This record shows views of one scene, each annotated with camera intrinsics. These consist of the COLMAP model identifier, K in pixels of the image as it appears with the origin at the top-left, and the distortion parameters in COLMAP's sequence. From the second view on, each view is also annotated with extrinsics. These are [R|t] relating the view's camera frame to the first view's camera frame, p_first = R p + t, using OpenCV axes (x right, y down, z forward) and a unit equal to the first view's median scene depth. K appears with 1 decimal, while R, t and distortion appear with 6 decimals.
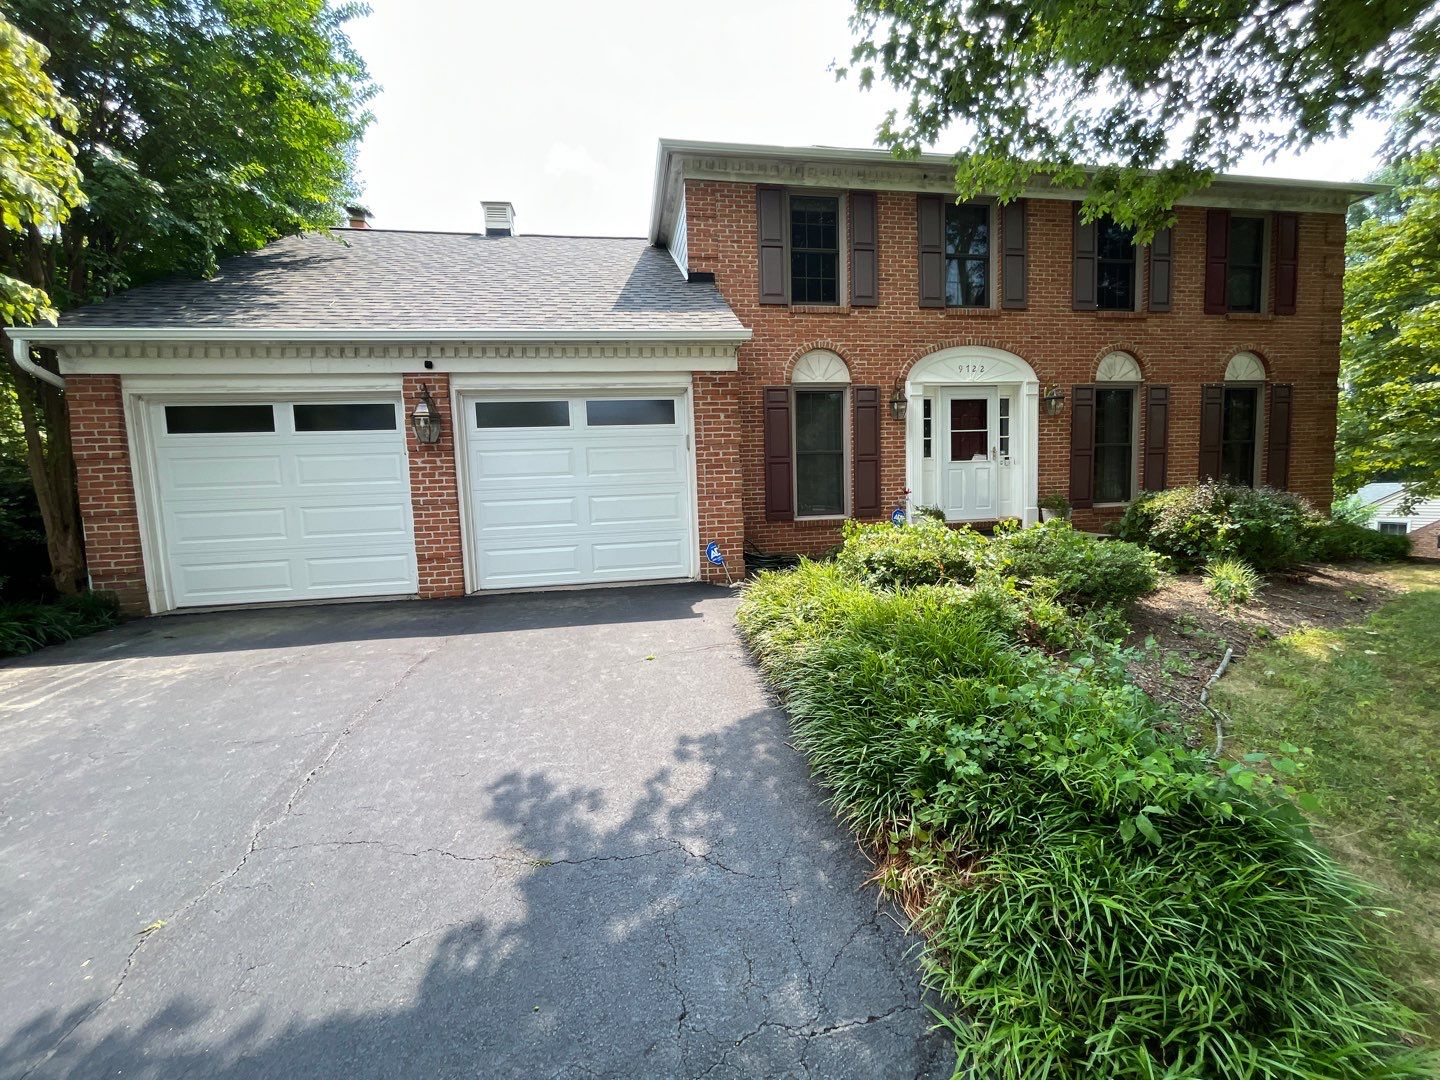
lens RADIAL K [[641.2, 0, 722.0], [0, 641.2, 543.5], [0, 0, 1]] dist [0.001546, -0.000094]
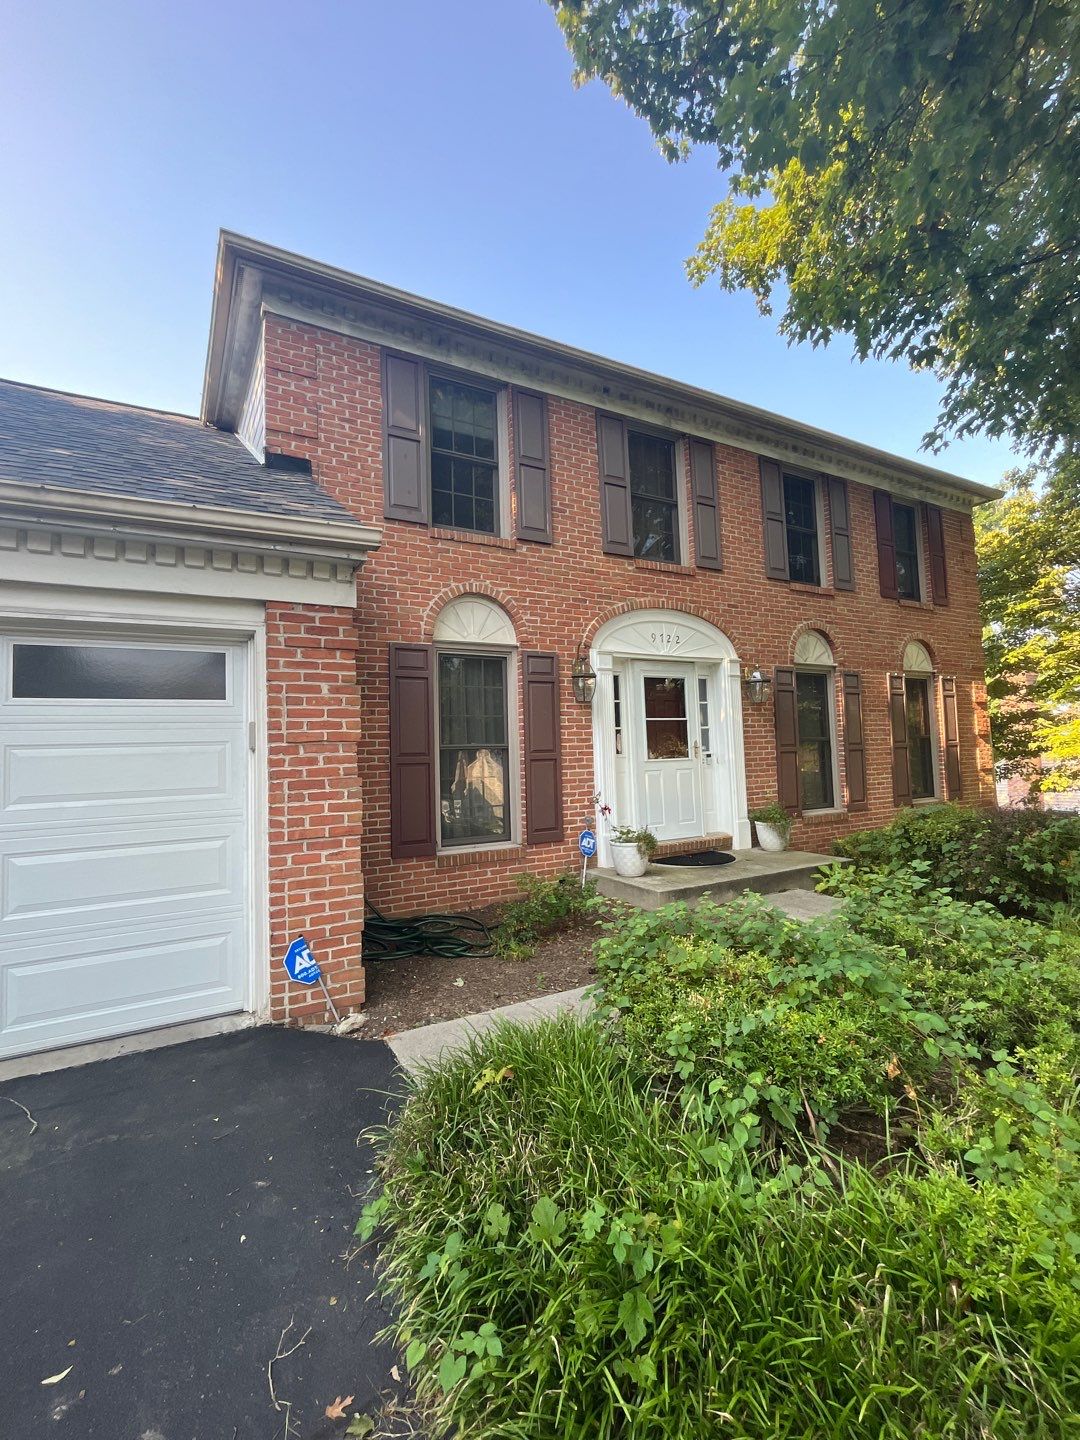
lens RADIAL K [[641.2, 0, 537.5], [0, 641.2, 715.6], [0, 0, 1]] dist [0.001546, -0.000094]
pose [[0.938238, 0.024269, 0.345138, -0.013937], [0.027835, 0.989009, -0.145211, -0.077745], [-0.344869, 0.145849, 0.927251, 0.369835]]
